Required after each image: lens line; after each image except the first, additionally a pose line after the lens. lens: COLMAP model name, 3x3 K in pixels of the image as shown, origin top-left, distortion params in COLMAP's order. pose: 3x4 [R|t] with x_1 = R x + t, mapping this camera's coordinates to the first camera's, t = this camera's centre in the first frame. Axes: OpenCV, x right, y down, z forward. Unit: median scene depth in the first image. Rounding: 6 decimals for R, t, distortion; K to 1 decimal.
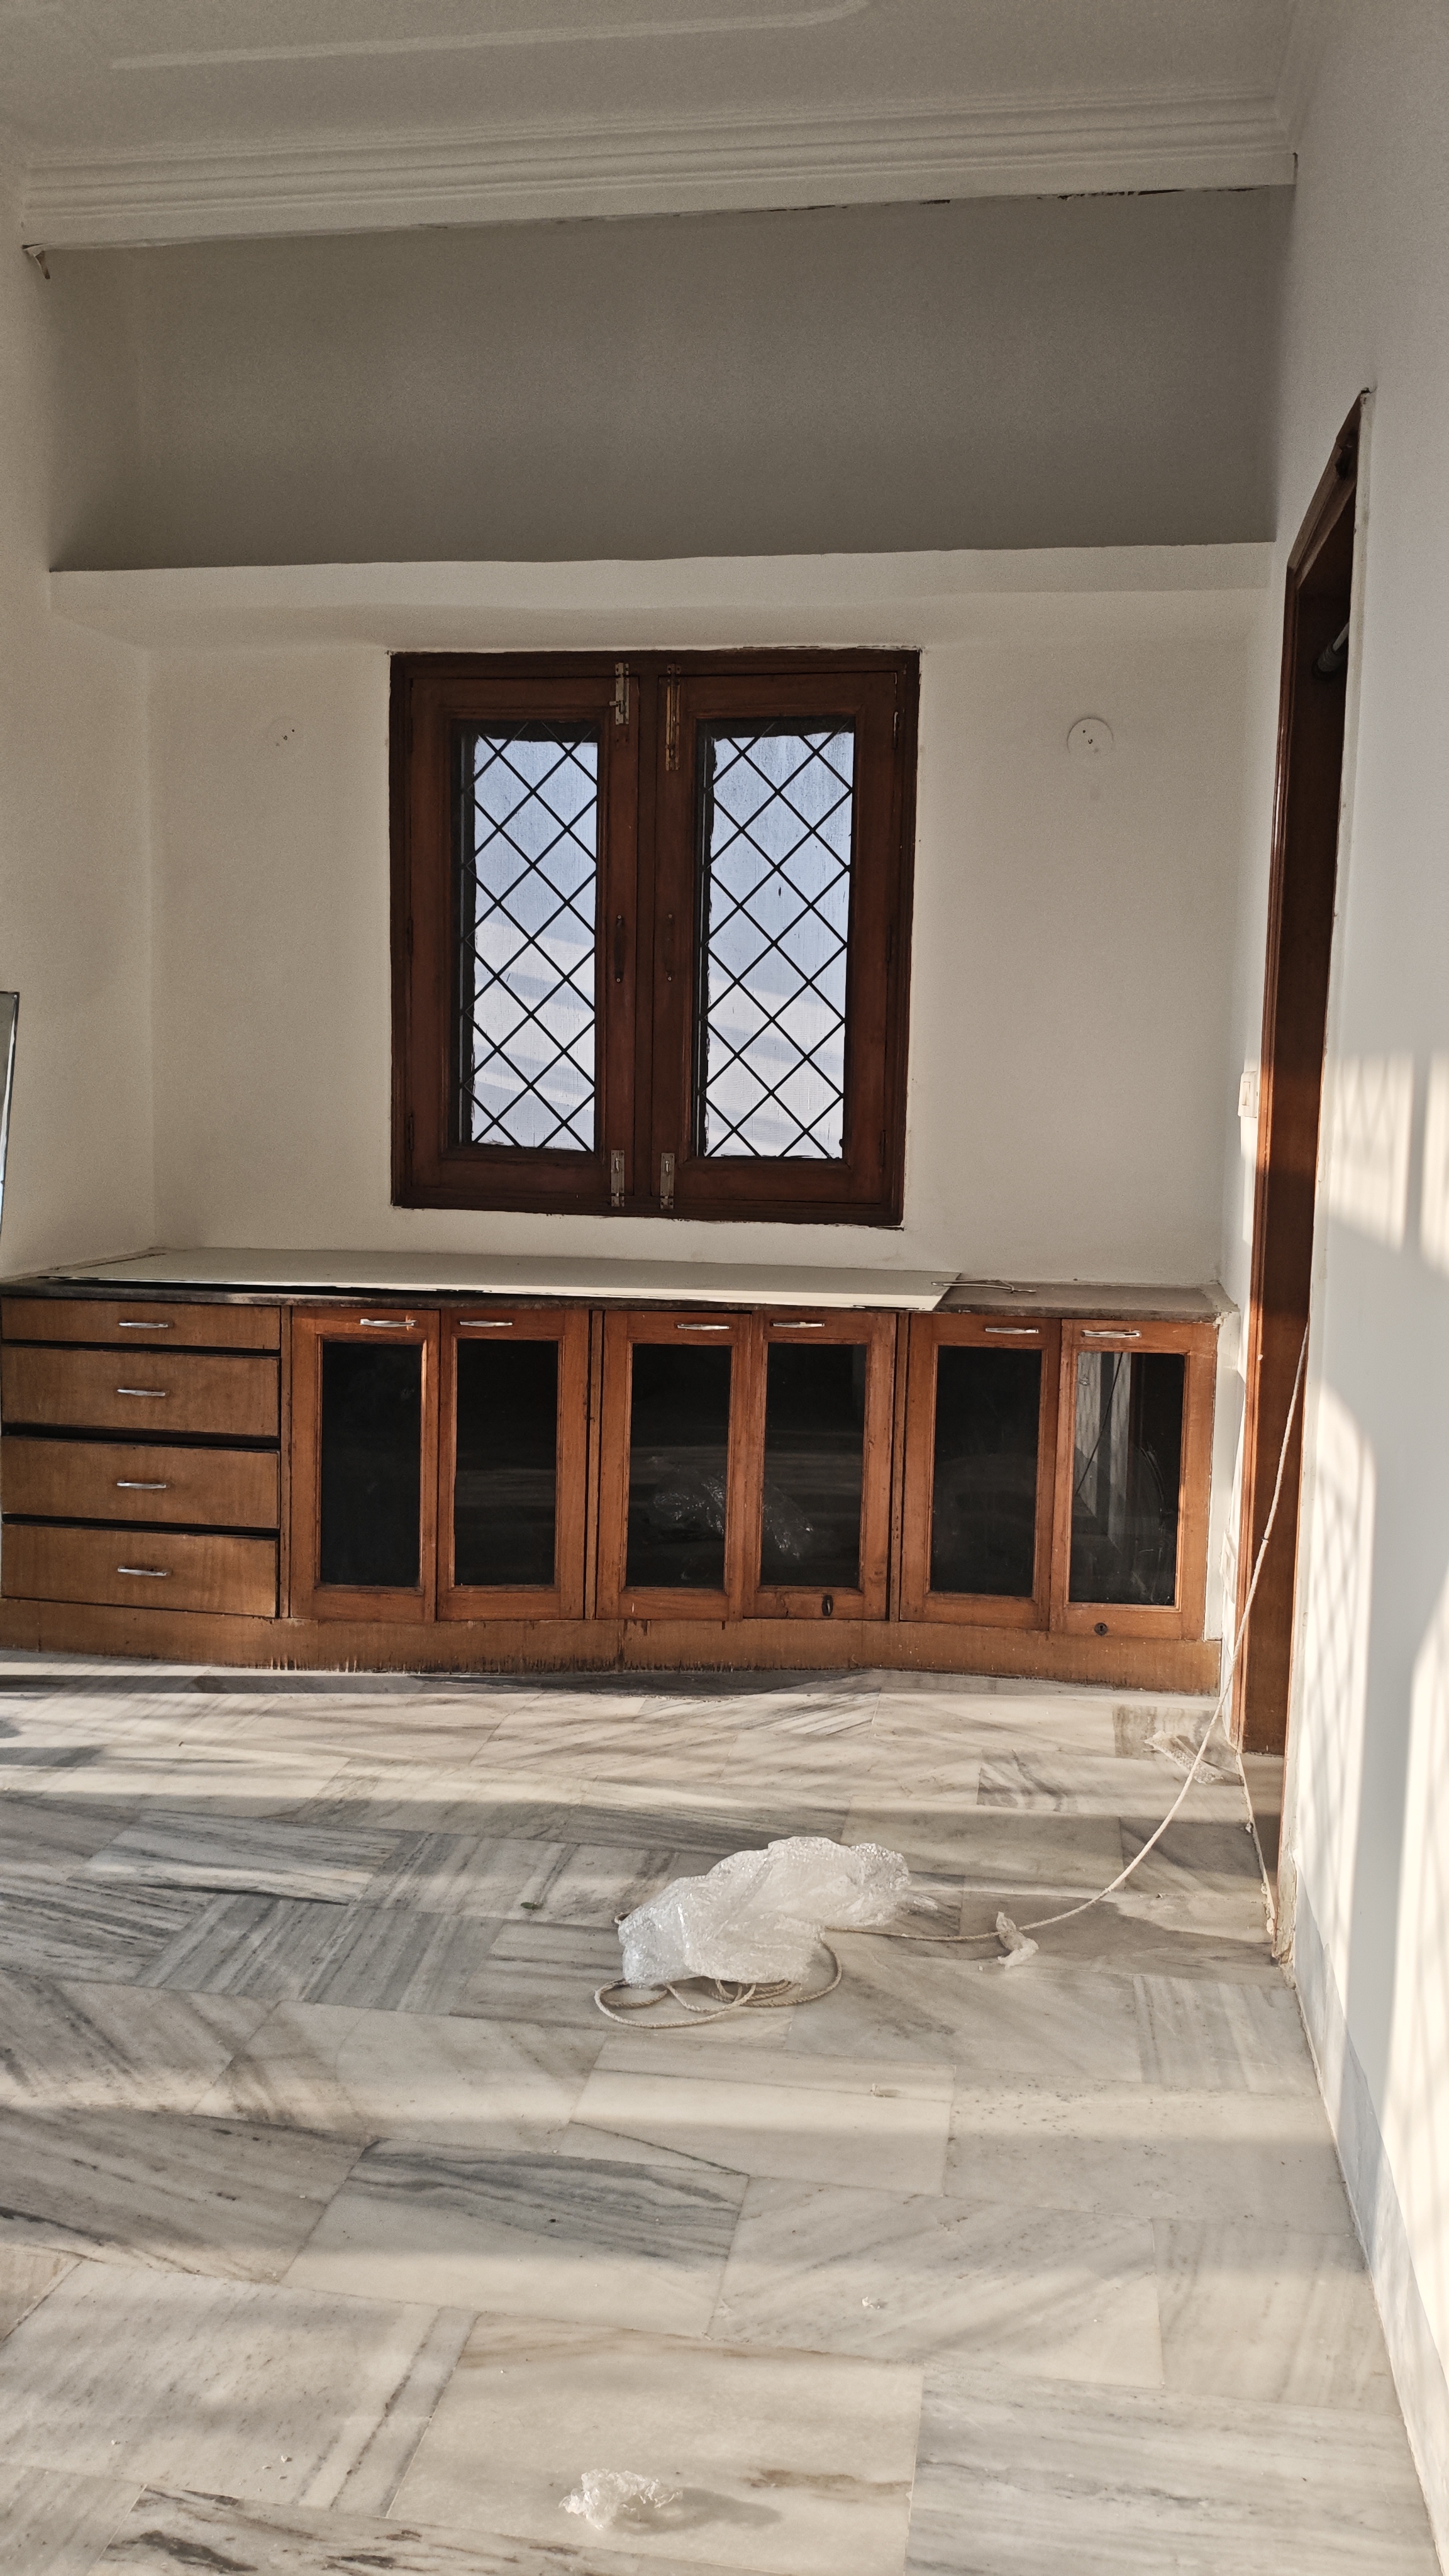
lens RADIAL K [[1994.5, 0, 724.5], [0, 1994.5, 1288.0], [0, 0, 1]] dist [0.004467, 0.001603]
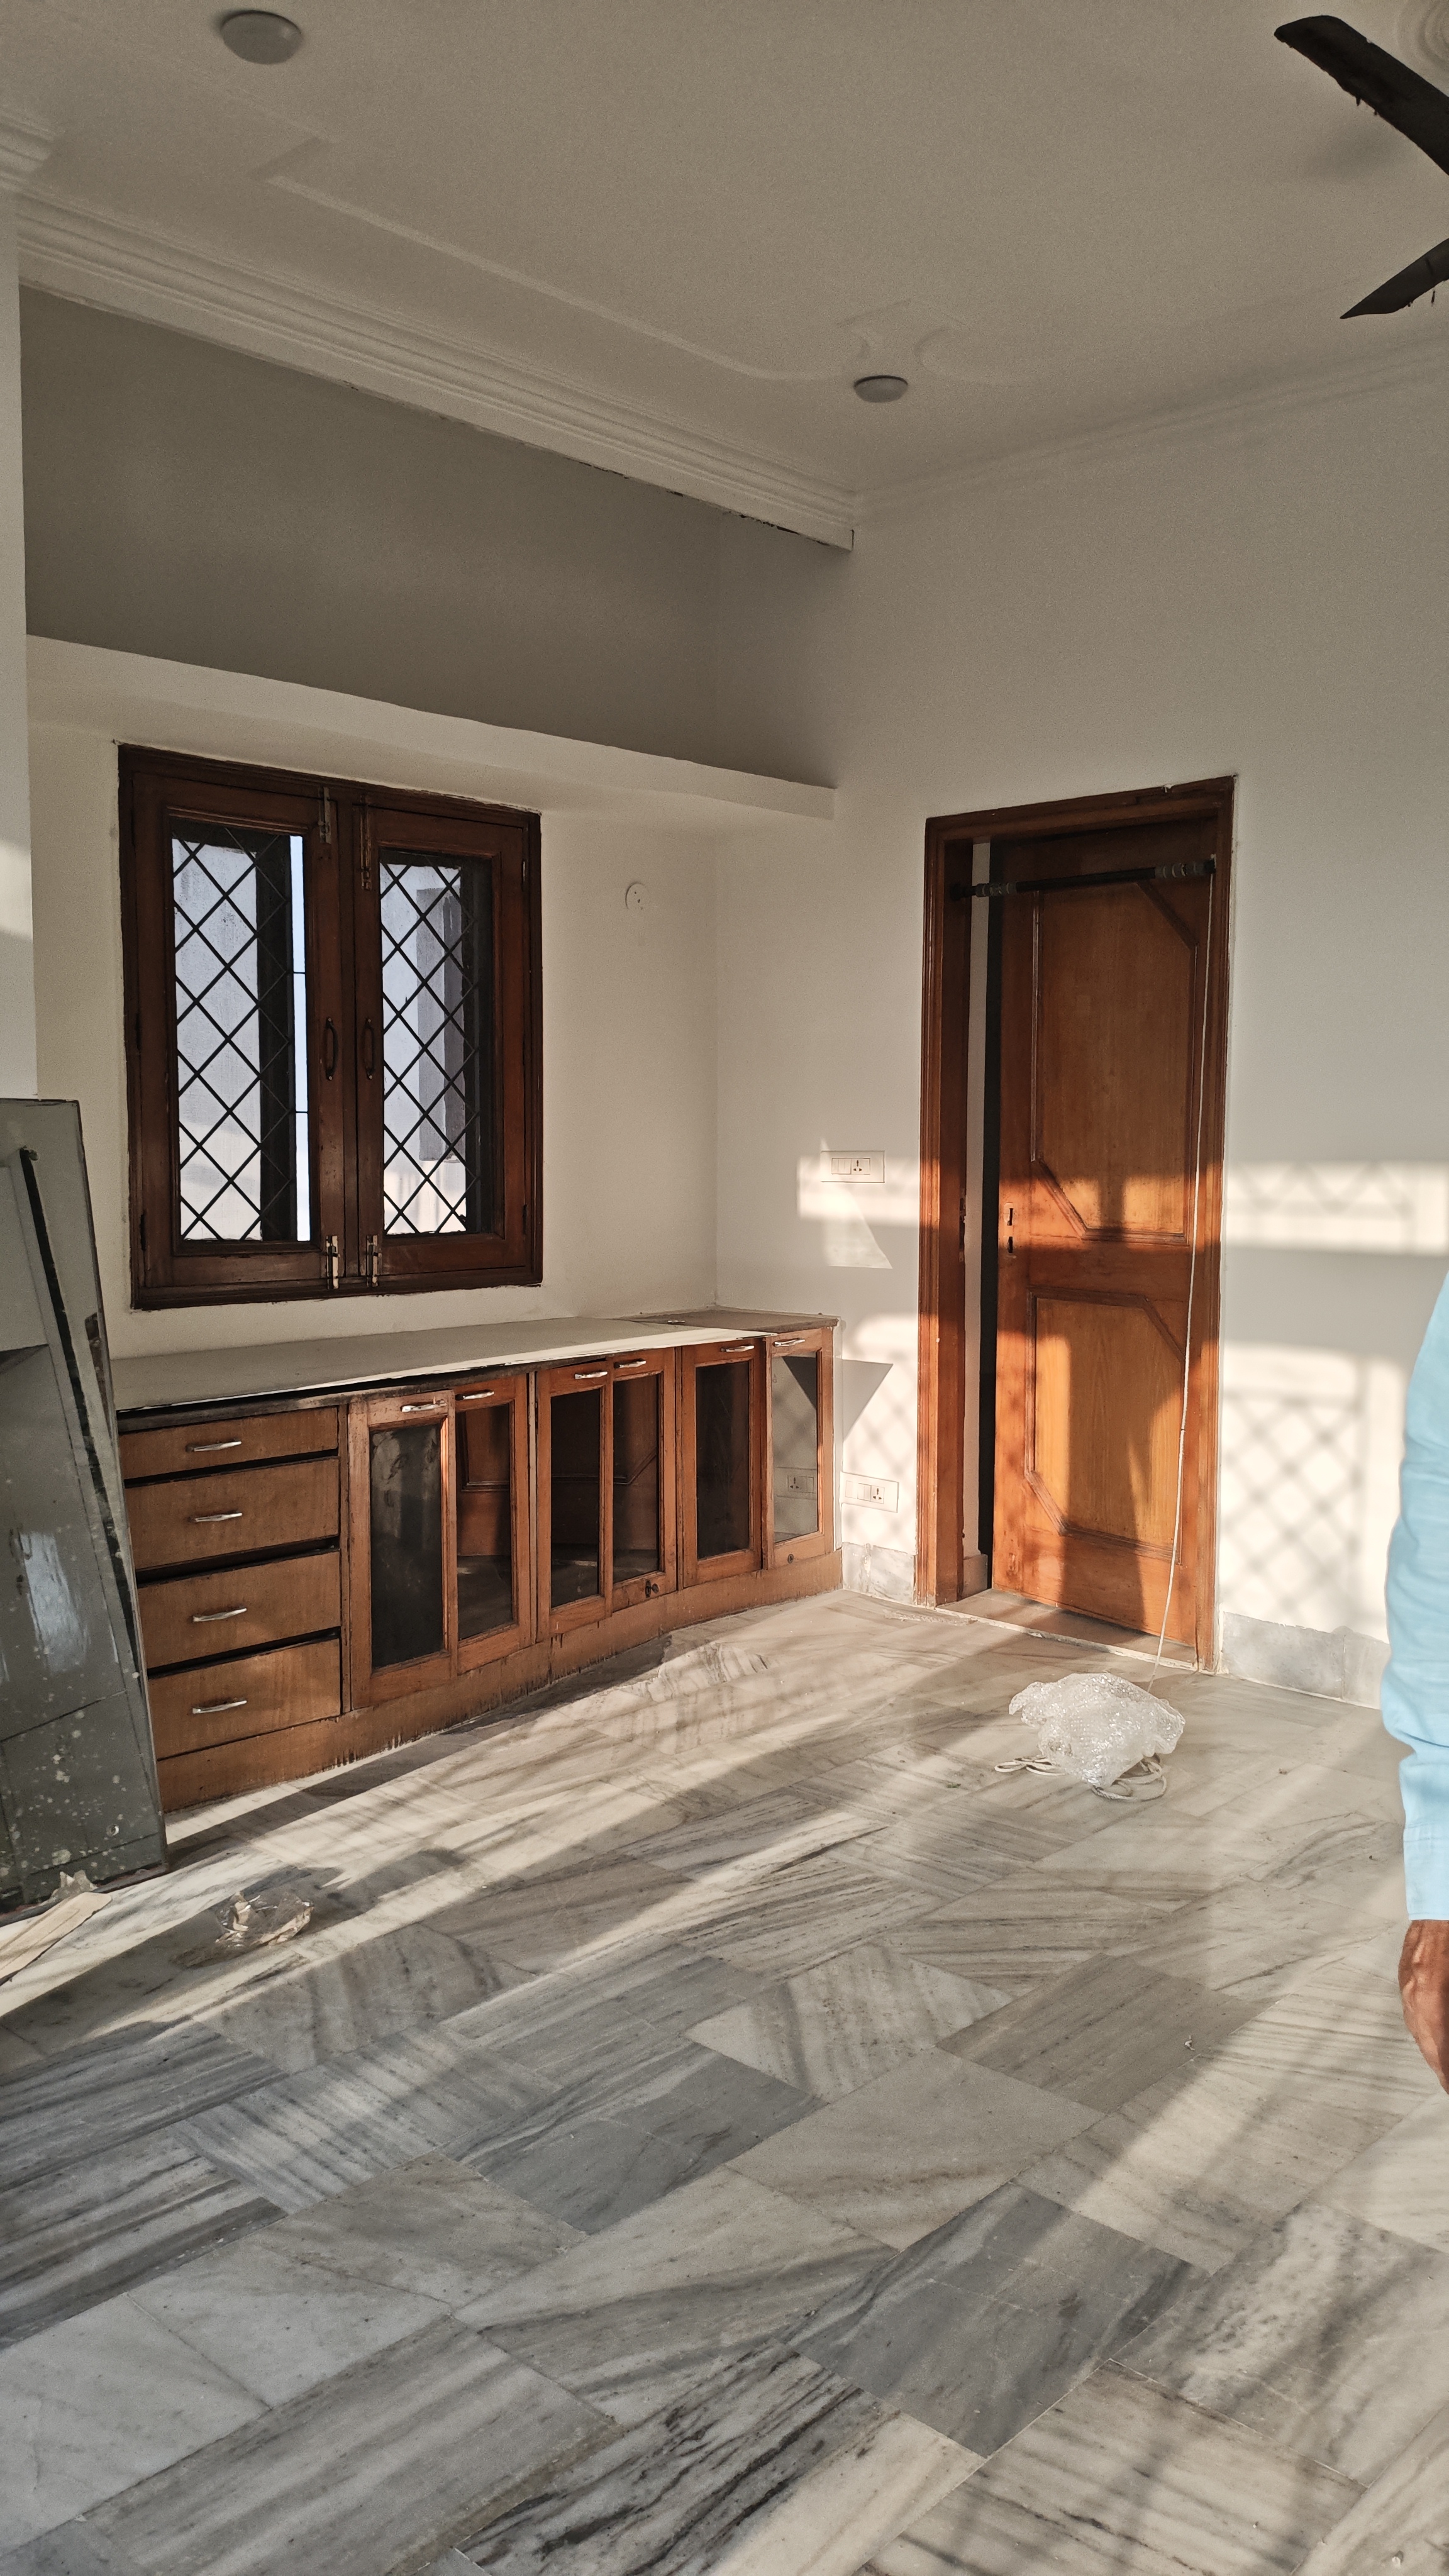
lens RADIAL K [[1958.9, 0, 724.5], [0, 1958.9, 1288.0], [0, 0, 1]] dist [0.010307, 0.000060]
pose [[0.562631, -0.087749, 0.822038, -0.916829], [0.107142, 0.993704, 0.032742, -0.061203], [-0.819736, 0.069653, 0.568491, 0.261453]]
